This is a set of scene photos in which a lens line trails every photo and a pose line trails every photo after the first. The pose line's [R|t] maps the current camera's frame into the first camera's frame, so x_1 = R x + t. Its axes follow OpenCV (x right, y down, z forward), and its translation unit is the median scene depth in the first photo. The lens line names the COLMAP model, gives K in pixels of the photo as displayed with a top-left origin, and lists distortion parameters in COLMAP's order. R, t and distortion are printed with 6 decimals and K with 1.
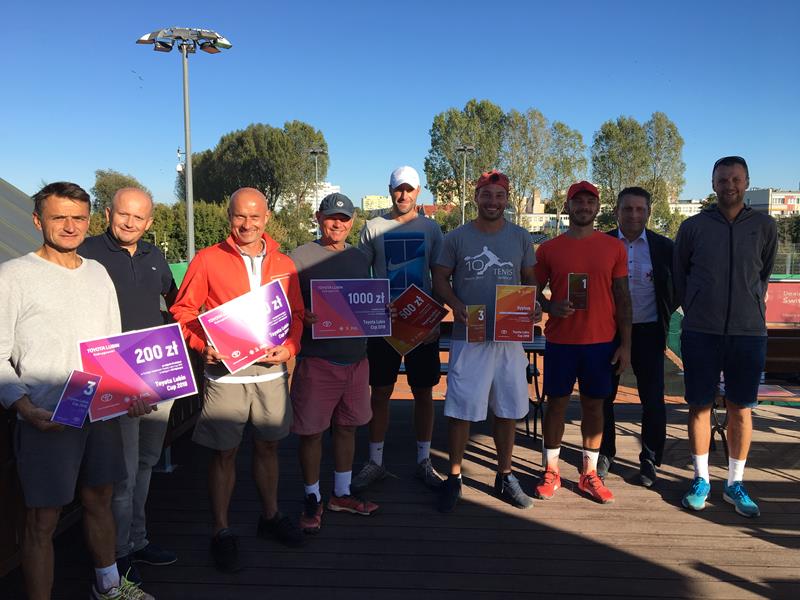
lens RADIAL K [[675.9, 0, 400.0], [0, 675.9, 300.0], [0, 0, 1]] dist [0.083562, -0.159457]
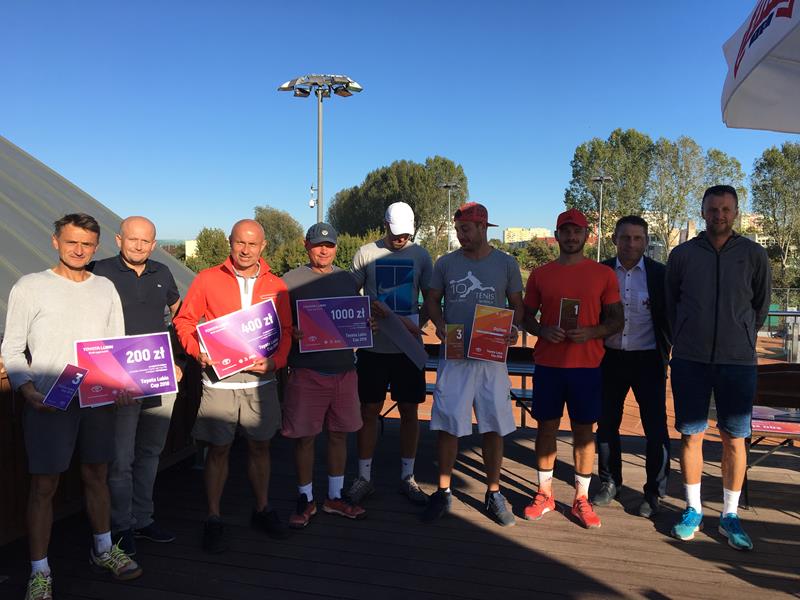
lens RADIAL K [[675.9, 0, 400.0], [0, 675.9, 300.0], [0, 0, 1]] dist [0.083562, -0.159457]
pose [[0.977707, 0.018506, -0.209159, 0.239705], [-0.028410, 0.998608, -0.044448, 0.015036], [0.208045, 0.049400, 0.976871, -0.058738]]
